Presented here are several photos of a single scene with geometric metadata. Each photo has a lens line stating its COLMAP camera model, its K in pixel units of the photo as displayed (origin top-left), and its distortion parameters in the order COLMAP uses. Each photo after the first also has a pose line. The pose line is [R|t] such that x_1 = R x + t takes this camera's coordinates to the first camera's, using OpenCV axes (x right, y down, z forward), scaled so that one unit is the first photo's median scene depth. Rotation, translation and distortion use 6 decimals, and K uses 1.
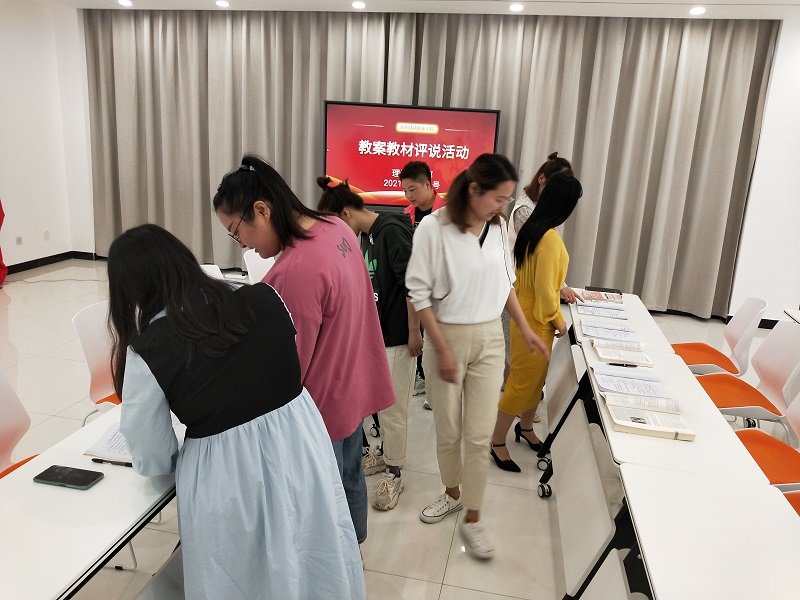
lens RADIAL K [[644.6, 0, 397.5], [0, 644.6, 296.6], [0, 0, 1]] dist [0.049137, -0.099818]
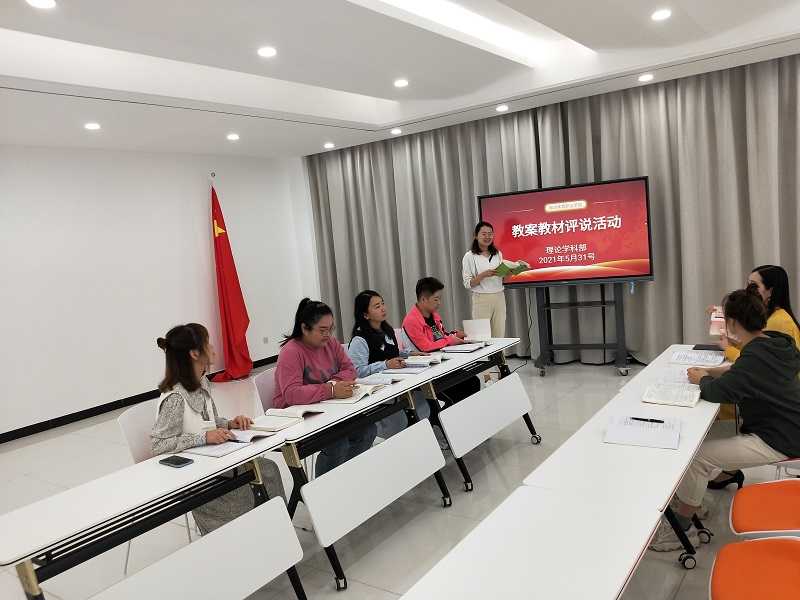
lens RADIAL K [[644.6, 0, 397.5], [0, 644.6, 296.6], [0, 0, 1]] dist [0.049137, -0.099818]
pose [[0.906066, -0.099730, -0.411215, 0.195125], [0.042239, 0.988291, -0.146617, 0.026414], [0.421022, 0.115476, 0.899670, -0.042353]]
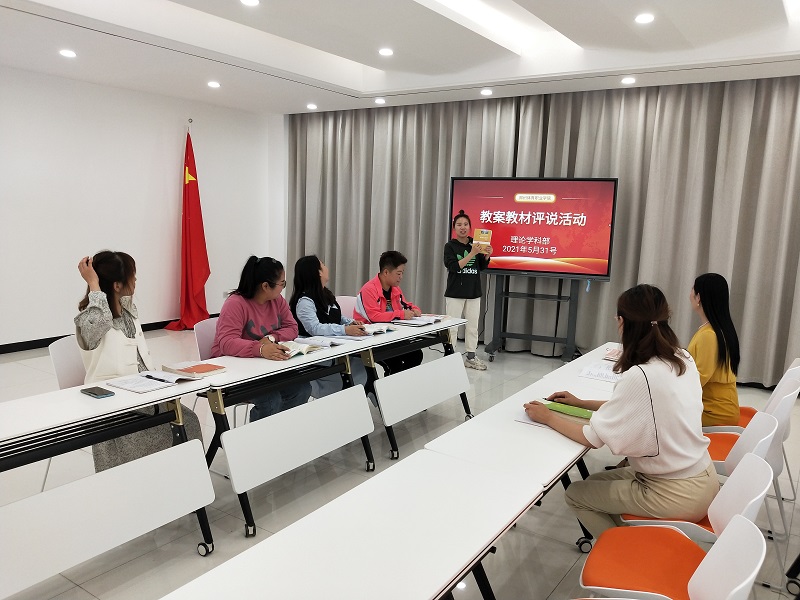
lens RADIAL K [[644.6, 0, 397.5], [0, 644.6, 296.6], [0, 0, 1]] dist [0.049137, -0.099818]
pose [[0.925514, 0.029056, -0.377597, 0.220684], [-0.076483, 0.990849, -0.111219, 0.034360], [0.370910, 0.131814, 0.919266, -0.036876]]
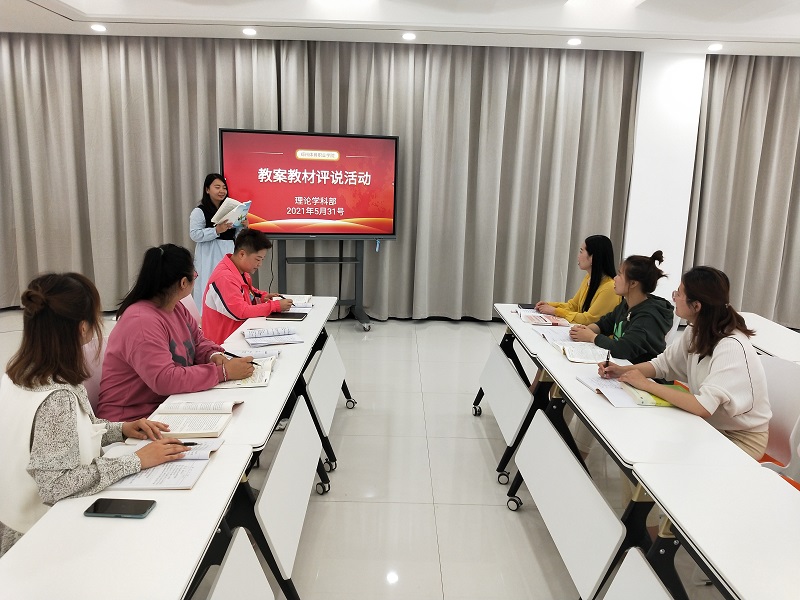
lens RADIAL K [[643.3, 0, 400.0], [0, 643.3, 300.0], [0, 0, 1]] dist [0.086575, -0.187453]
pose [[0.976256, -0.067703, 0.205770, -0.063823], [0.074812, 0.996833, -0.026960, -0.002749], [-0.203294, 0.041714, 0.978229, 0.012980]]
